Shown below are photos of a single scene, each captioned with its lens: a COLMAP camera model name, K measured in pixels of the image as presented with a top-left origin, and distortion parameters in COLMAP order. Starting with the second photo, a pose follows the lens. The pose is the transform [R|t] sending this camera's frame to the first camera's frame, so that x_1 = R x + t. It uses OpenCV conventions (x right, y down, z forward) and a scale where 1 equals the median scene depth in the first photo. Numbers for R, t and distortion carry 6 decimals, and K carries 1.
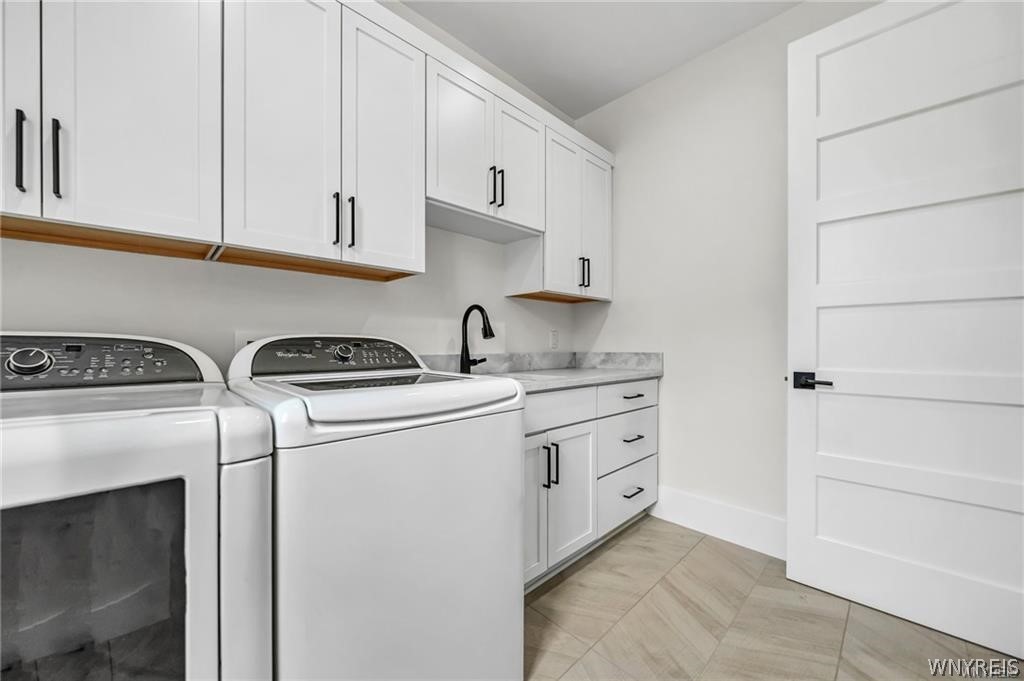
lens RADIAL K [[371.9, 0, 509.1], [0, 371.9, 343.6], [0, 0, 1]] dist [0.000151, 0.000059]
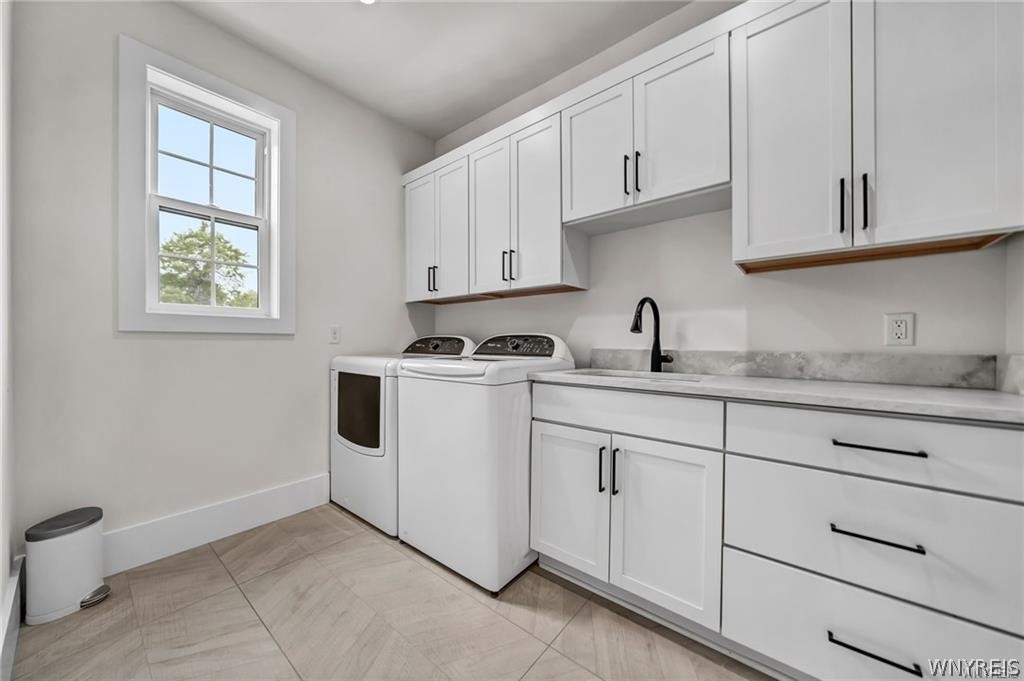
lens RADIAL K [[371.9, 0, 508.8], [0, 371.9, 341.1], [0, 0, 1]] dist [0.000151, 0.000059]
pose [[0.119925, -0.004152, -0.992774, 0.823893], [0.000483, 0.999991, -0.004124, 0.011361], [0.992783, 0.000015, 0.119926, 0.539170]]
